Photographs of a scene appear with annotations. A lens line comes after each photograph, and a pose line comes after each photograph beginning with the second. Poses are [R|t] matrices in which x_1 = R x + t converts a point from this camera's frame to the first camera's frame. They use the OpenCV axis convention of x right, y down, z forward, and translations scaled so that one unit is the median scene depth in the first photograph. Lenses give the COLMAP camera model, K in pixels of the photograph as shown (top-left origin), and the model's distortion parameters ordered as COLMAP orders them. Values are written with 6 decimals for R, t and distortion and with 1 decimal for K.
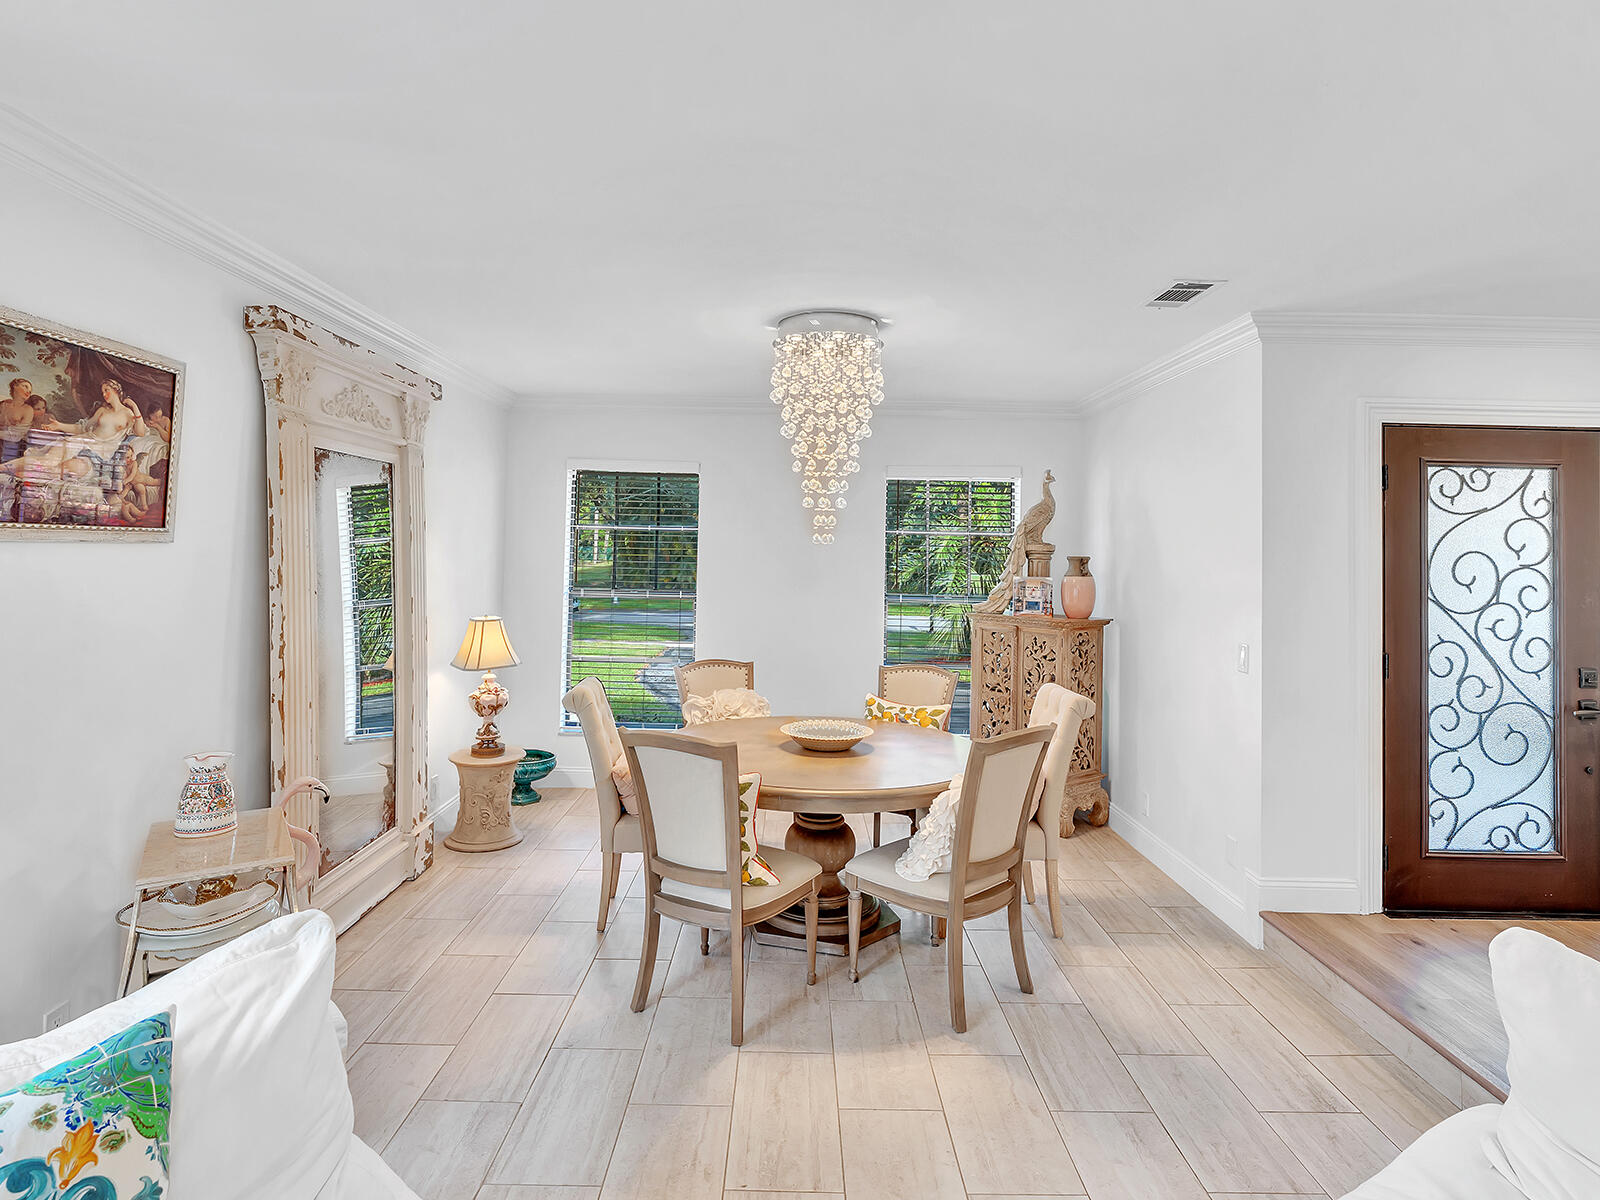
lens RADIAL K [[847.0, 0, 787.3], [0, 847.0, 527.7], [0, 0, 1]] dist [-0.002028, -0.001776]
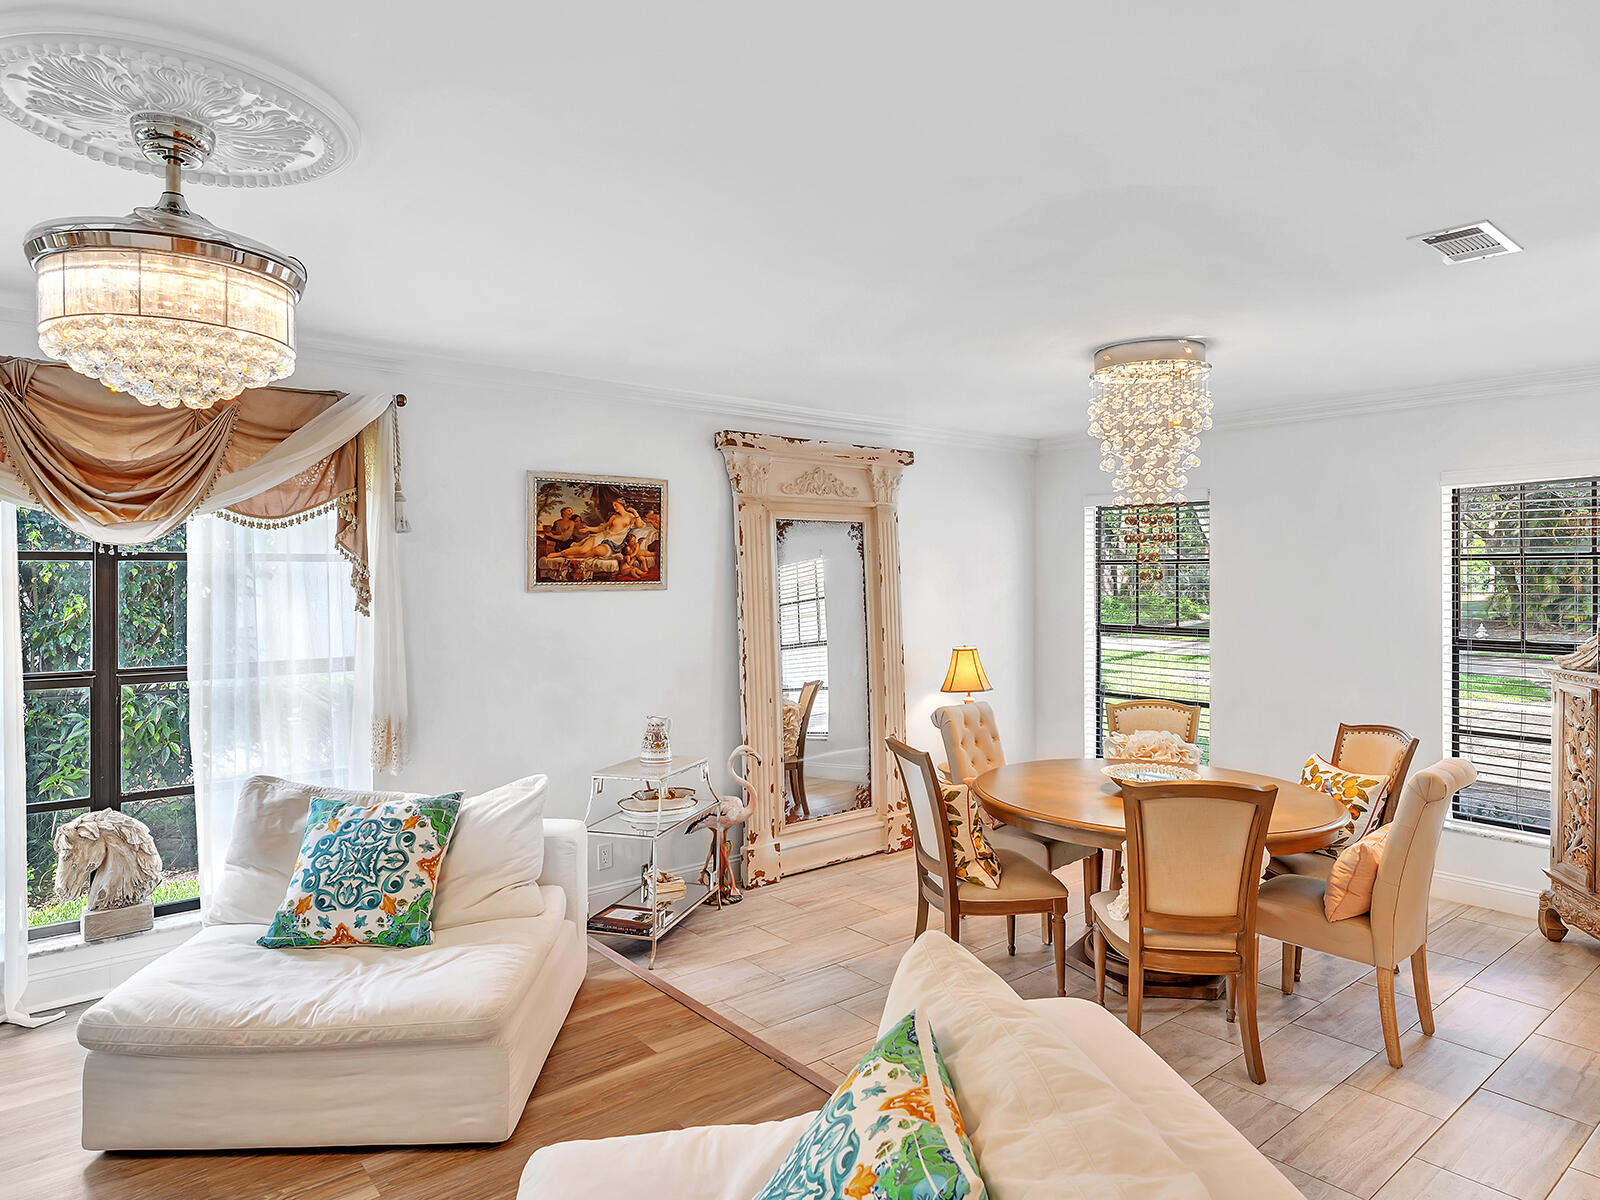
lens RADIAL K [[964.4, 0, 805.3], [0, 964.4, 577.1], [0, 0, 1]] dist [-0.003865, -0.001577]
pose [[0.643267, -0.019169, -0.765402, 0.669775], [0.036825, 0.999304, 0.005922, -0.006369], [0.764756, -0.031995, 0.643525, -0.000494]]
